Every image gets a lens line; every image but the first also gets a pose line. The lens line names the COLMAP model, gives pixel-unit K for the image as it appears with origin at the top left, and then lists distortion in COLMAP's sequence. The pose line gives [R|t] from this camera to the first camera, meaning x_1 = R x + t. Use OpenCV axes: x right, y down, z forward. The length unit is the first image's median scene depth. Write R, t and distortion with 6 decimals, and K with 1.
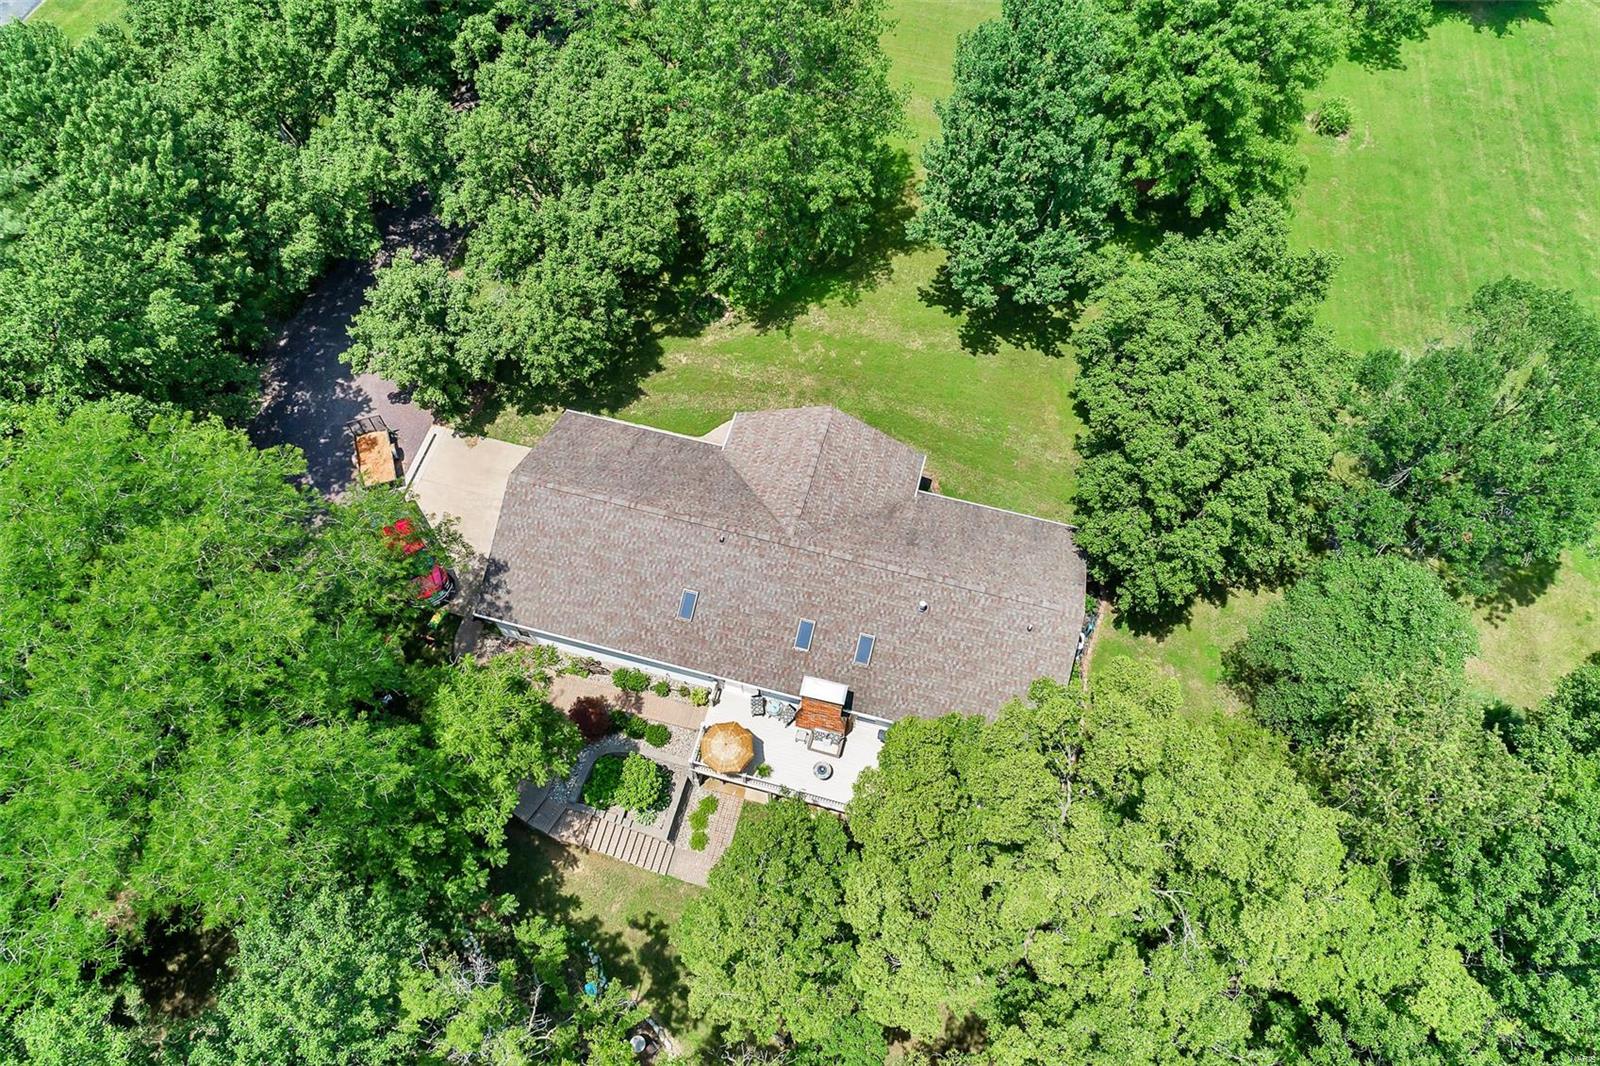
lens RADIAL K [[1100.1, 0, 804.8], [0, 1100.1, 532.5], [0, 0, 1]] dist [-0.011050, 0.013227]
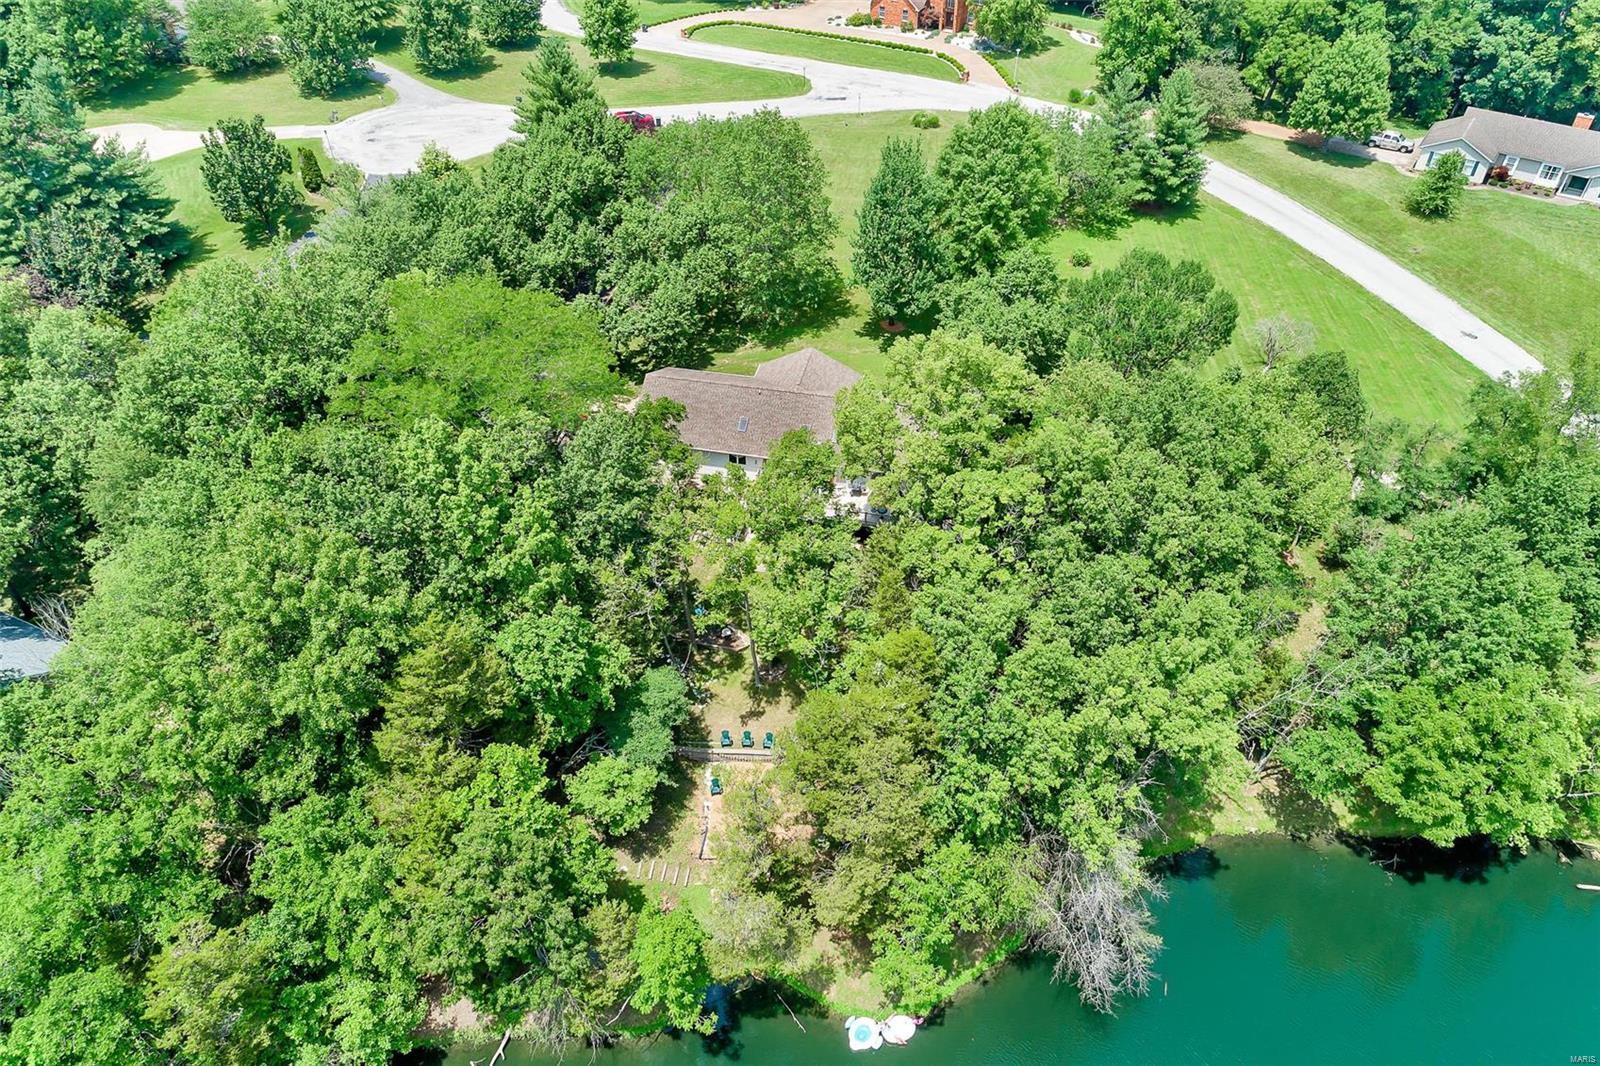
lens RADIAL K [[1100.1, 0, 796.1], [0, 1100.1, 533.6], [0, 0, 1]] dist [-0.011050, 0.013227]
pose [[0.998446, -0.041346, 0.037353, -0.082583], [0.051903, 0.933977, -0.353544, 0.821872], [-0.020269, 0.354934, 0.934672, -0.635409]]
